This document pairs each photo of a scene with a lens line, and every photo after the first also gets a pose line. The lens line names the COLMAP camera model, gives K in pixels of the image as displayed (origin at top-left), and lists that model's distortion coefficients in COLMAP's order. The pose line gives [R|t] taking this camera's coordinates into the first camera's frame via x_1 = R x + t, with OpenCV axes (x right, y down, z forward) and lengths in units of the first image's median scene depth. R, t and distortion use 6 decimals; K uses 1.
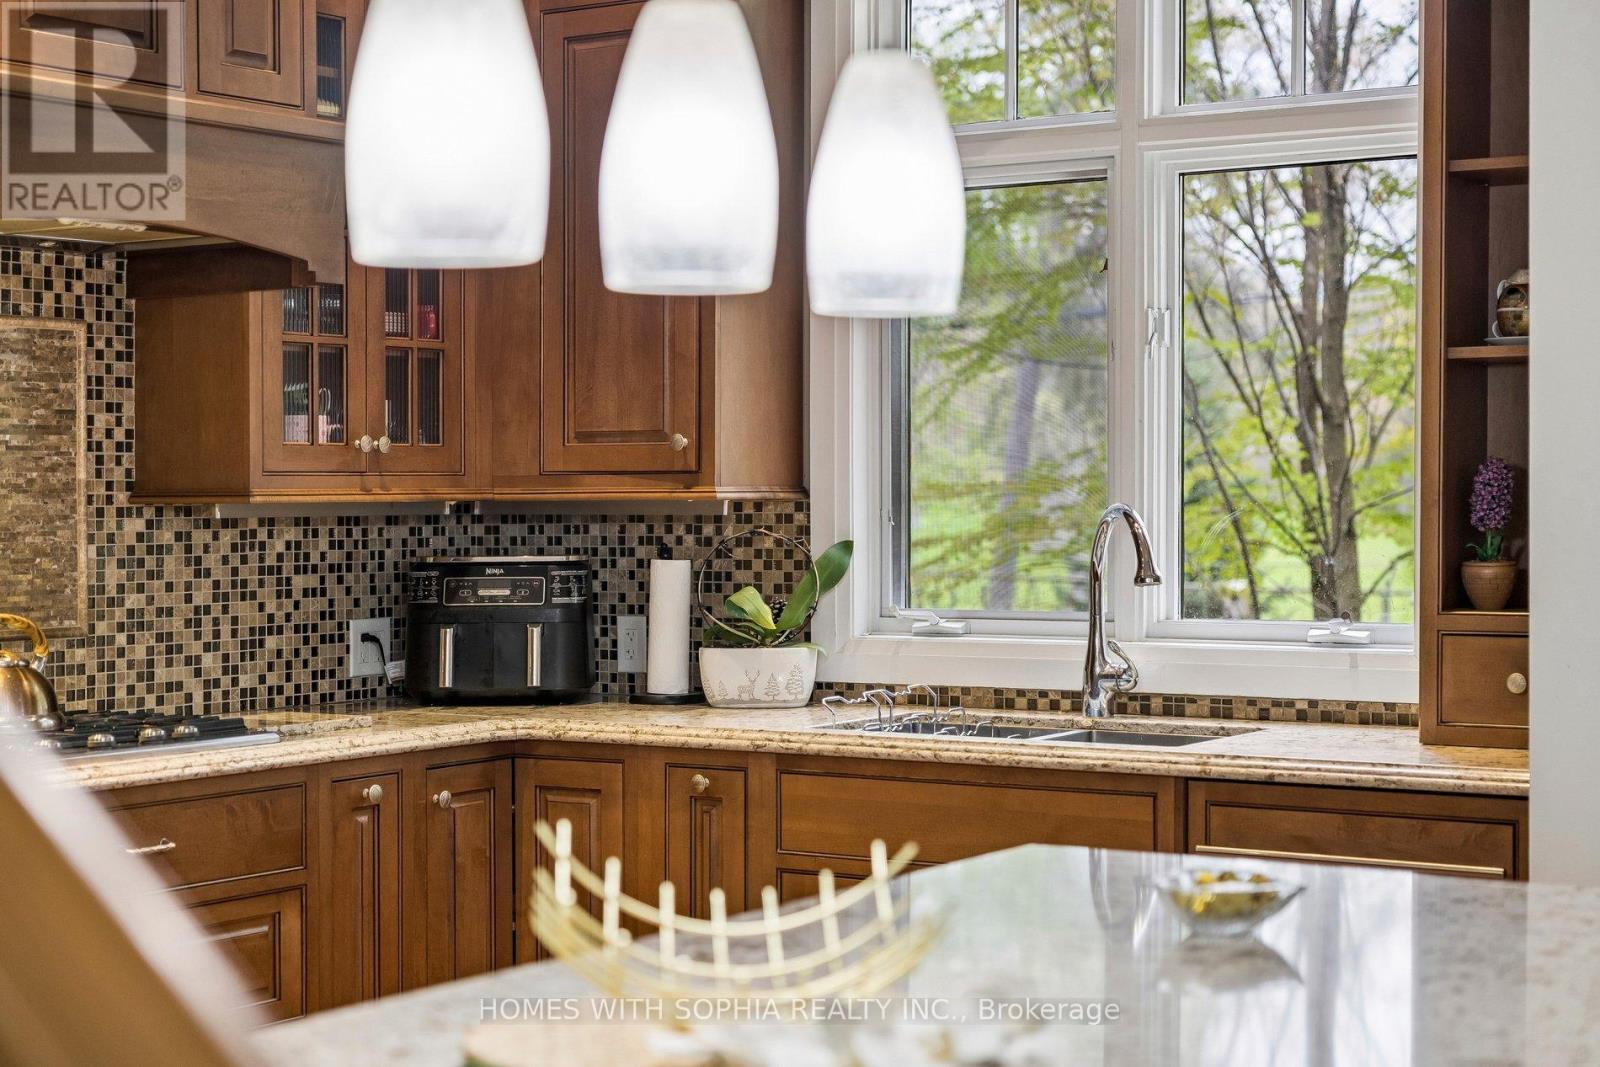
lens RADIAL K [[2851.8, 0, 803.6], [0, 2851.8, 534.7], [0, 0, 1]] dist [0.073941, 0.000000]
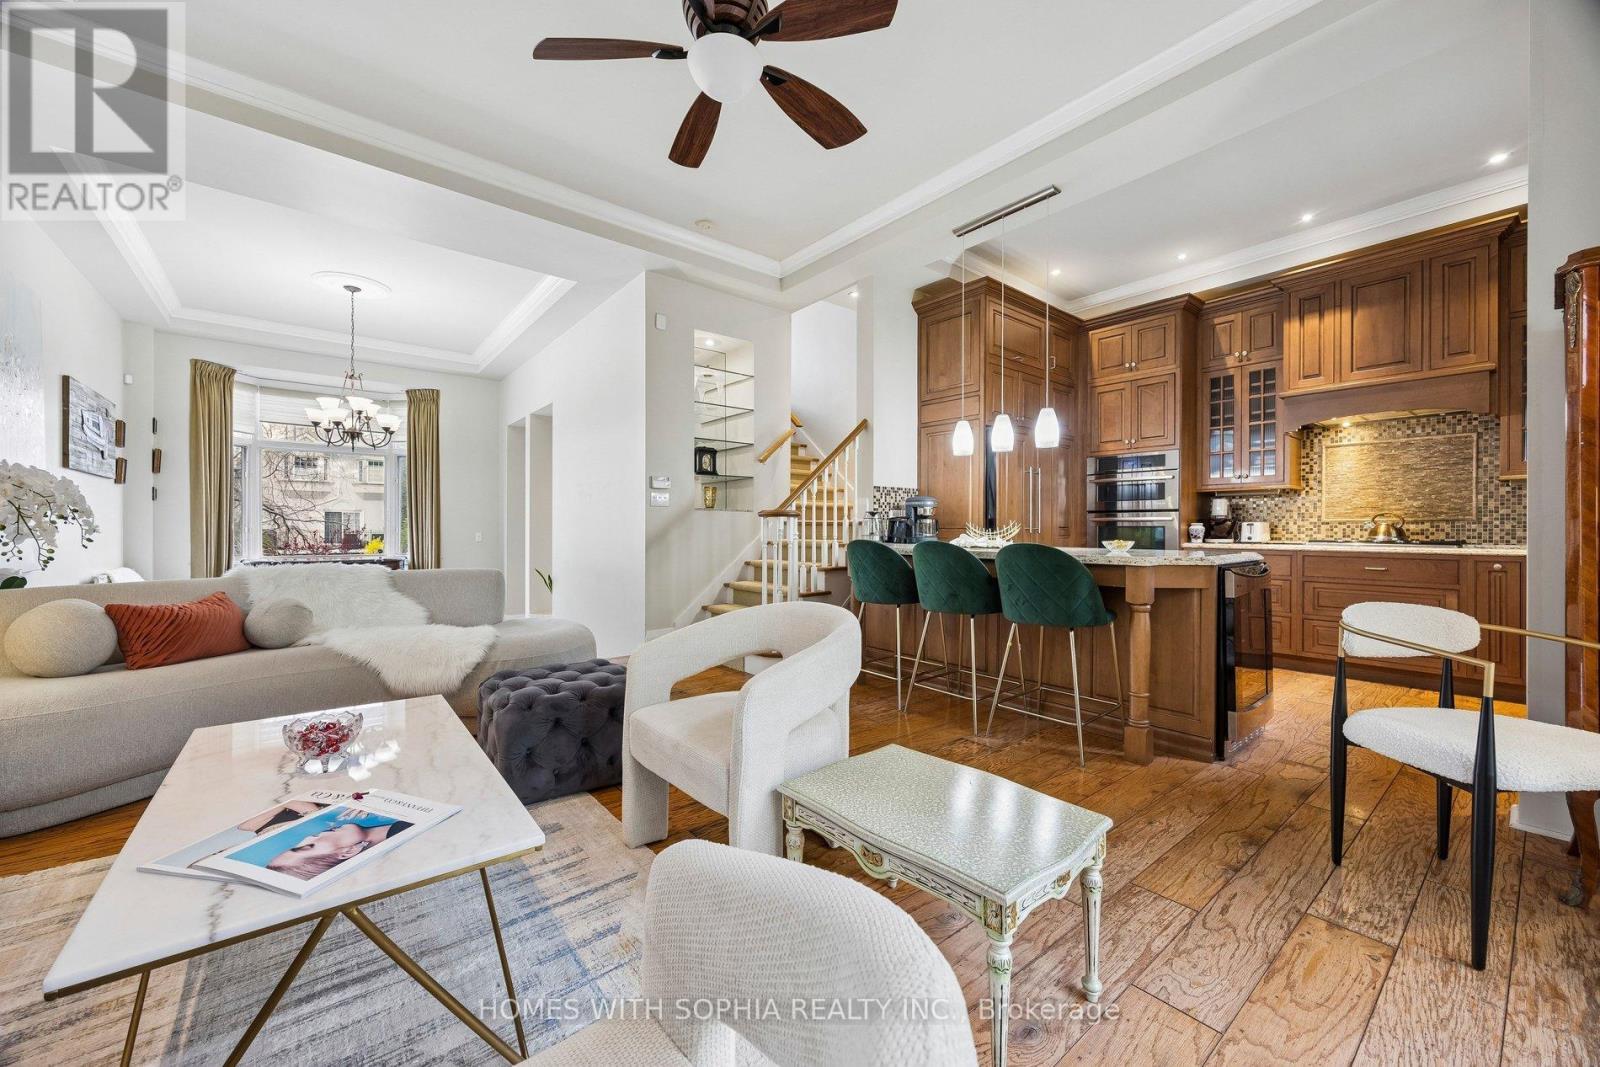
lens RADIAL K [[612.6, 0, 791.3], [0, 612.6, 528.1], [0, 0, 1]] dist [-0.002175, 0.000063]
pose [[-0.306013, 0.008692, -0.951988, 0.702815], [-0.013129, 0.999825, 0.013349, 0.043834], [0.951937, 0.016584, -0.305845, 0.413375]]
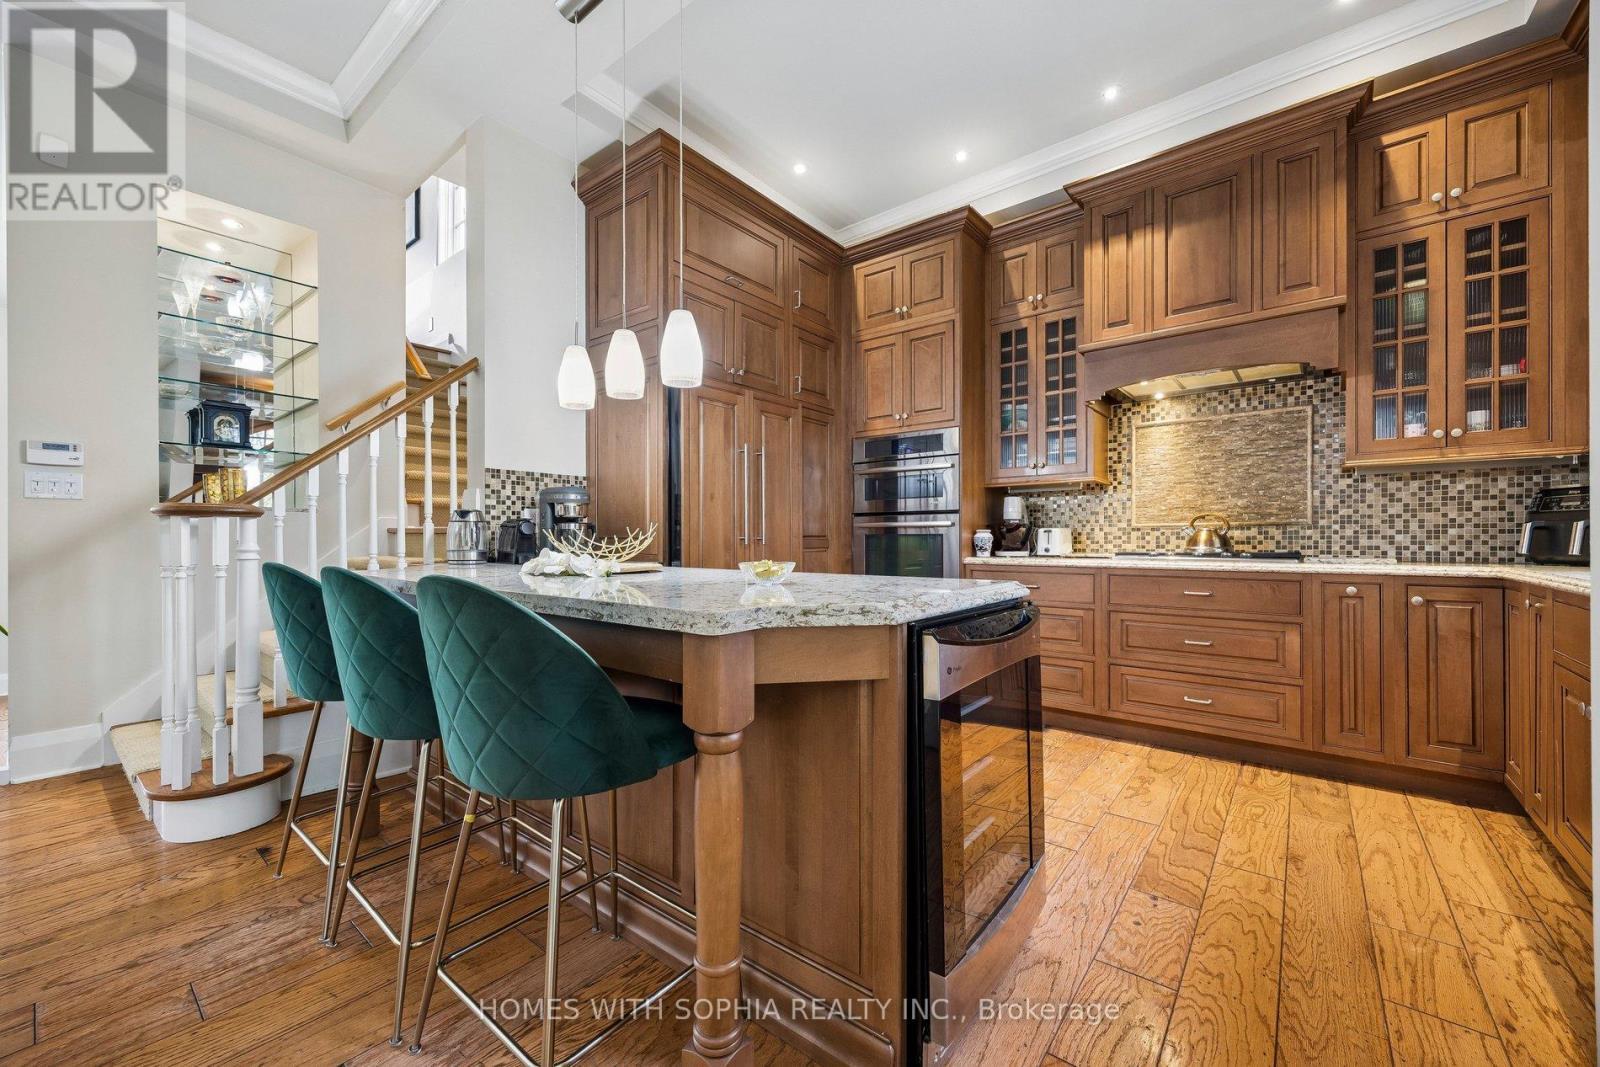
lens RADIAL K [[612.6, 0, 800.9], [0, 612.6, 537.4], [0, 0, 1]] dist [-0.002175, 0.000063]
pose [[-0.098103, 0.007132, -0.995151, 0.338564], [-0.011631, 0.999898, 0.008313, 0.045851], [0.995108, 0.012390, -0.098010, 0.573551]]
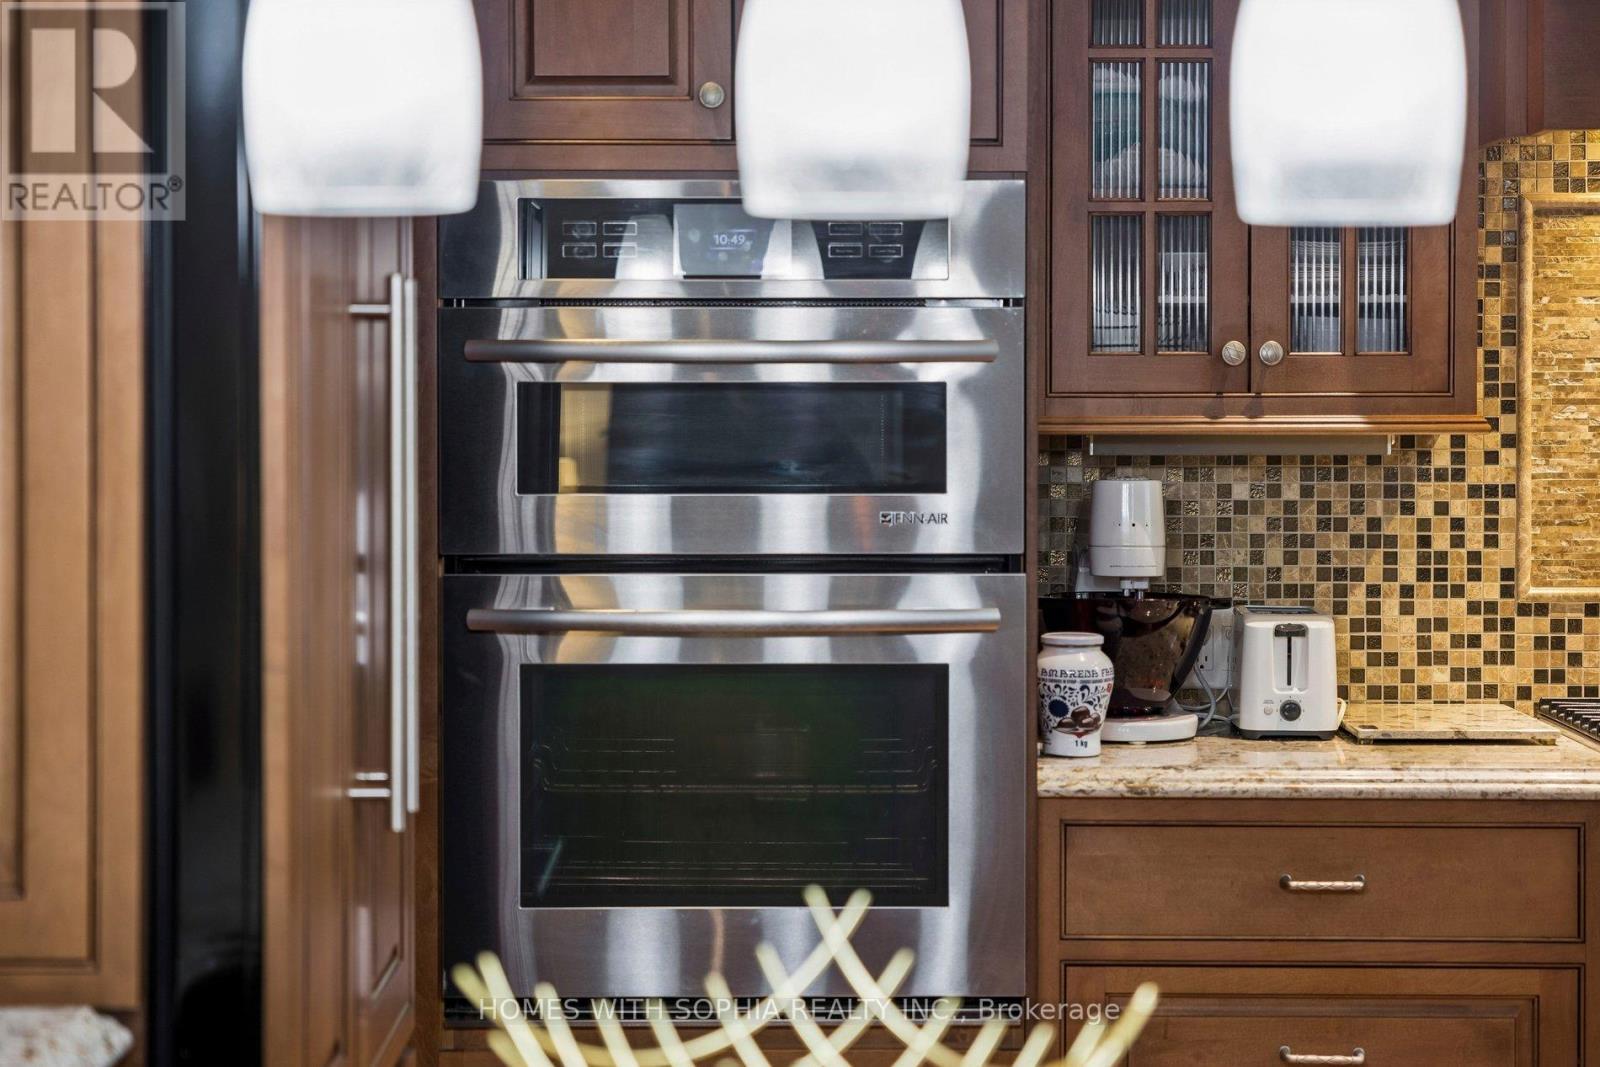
lens RADIAL K [[2851.8, 0, 802.7], [0, 2851.8, 525.1], [0, 0, 1]] dist [0.073941, 0.000000]
pose [[0.543688, 0.037330, -0.838457, 0.204629], [-0.015138, 0.999284, 0.034674, -0.006467], [0.839151, -0.006159, 0.543863, 0.283639]]
